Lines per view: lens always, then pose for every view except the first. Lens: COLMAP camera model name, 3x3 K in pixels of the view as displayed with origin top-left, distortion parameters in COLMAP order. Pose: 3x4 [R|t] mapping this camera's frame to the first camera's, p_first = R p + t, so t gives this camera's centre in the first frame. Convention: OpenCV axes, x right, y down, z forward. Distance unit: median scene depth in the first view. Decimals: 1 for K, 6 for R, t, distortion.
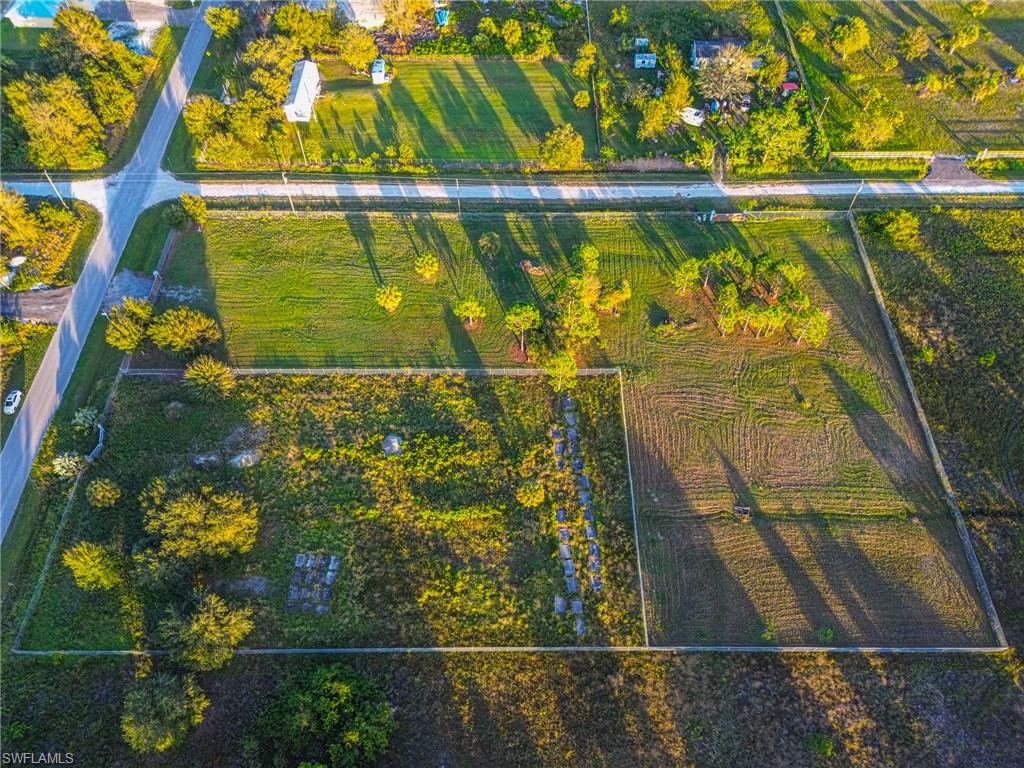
lens RADIAL K [[782.0, 0, 513.3], [0, 782.0, 406.5], [0, 0, 1]] dist [0.073328, -0.074780]
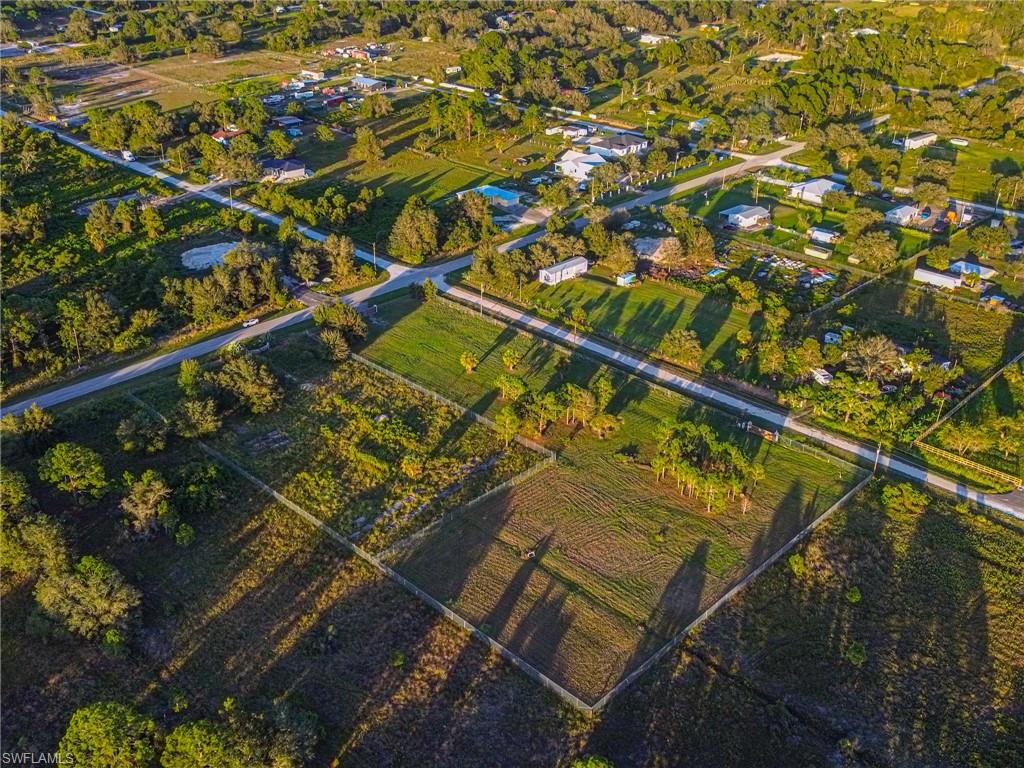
lens RADIAL K [[993.2, 0, 507.3], [0, 993.2, 348.8], [0, 0, 1]] dist [0.133401, -0.252611]
pose [[0.721216, 0.306860, -0.621035, 0.981330], [-0.572853, 0.768273, -0.285650, 0.306077], [0.389469, 0.561777, 0.729877, -0.227445]]
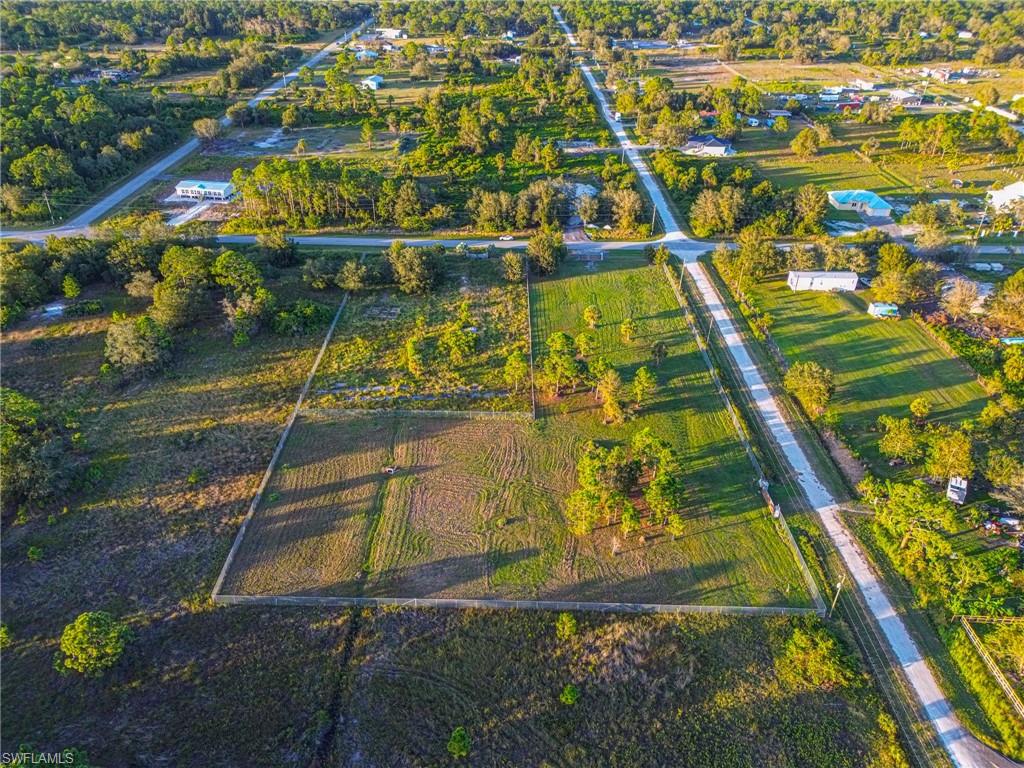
lens RADIAL K [[744.8, 0, 495.3], [0, 744.8, 384.3], [0, 0, 1]] dist [0.066516, -0.063789]
pose [[-0.021490, 0.517051, -0.855685, 1.063811], [-0.819611, 0.481009, 0.311236, -0.364606], [0.572517, 0.708017, 0.413444, 0.483589]]
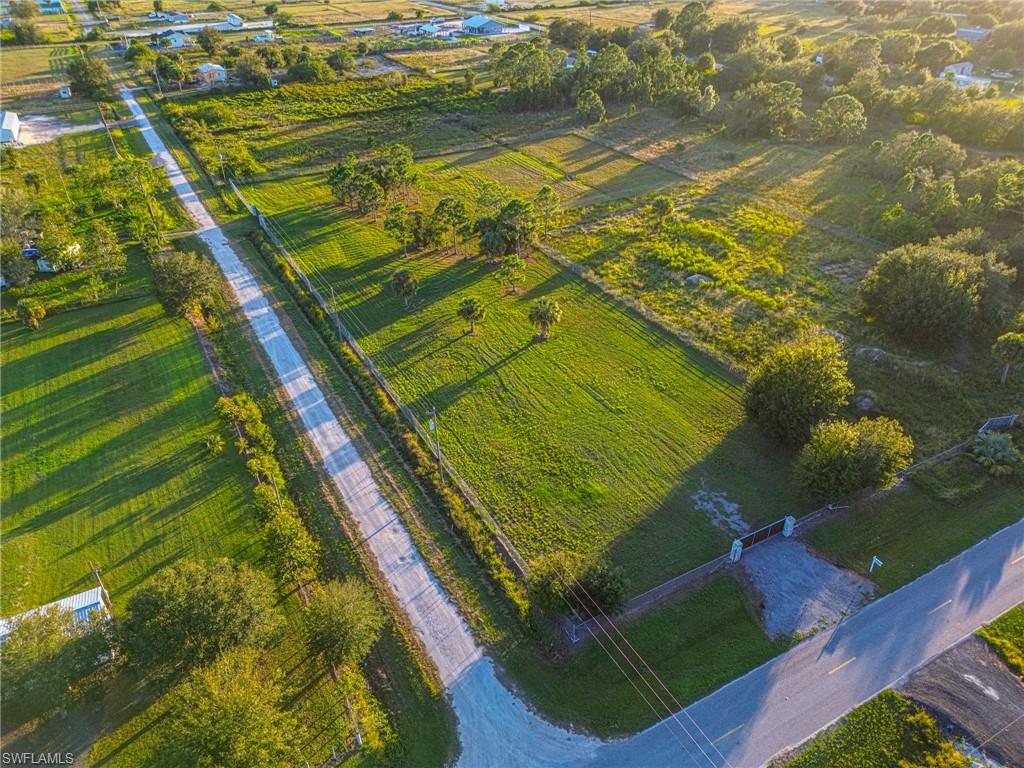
lens RADIAL K [[722.5, 0, 509.3], [0, 722.5, 380.7], [0, 0, 1]] dist [0.068703, -0.063512]
pose [[-0.480502, -0.471904, 0.739205, -0.724306], [0.722950, 0.264001, 0.638472, -0.625300], [-0.496449, 0.841195, 0.214310, 0.975265]]
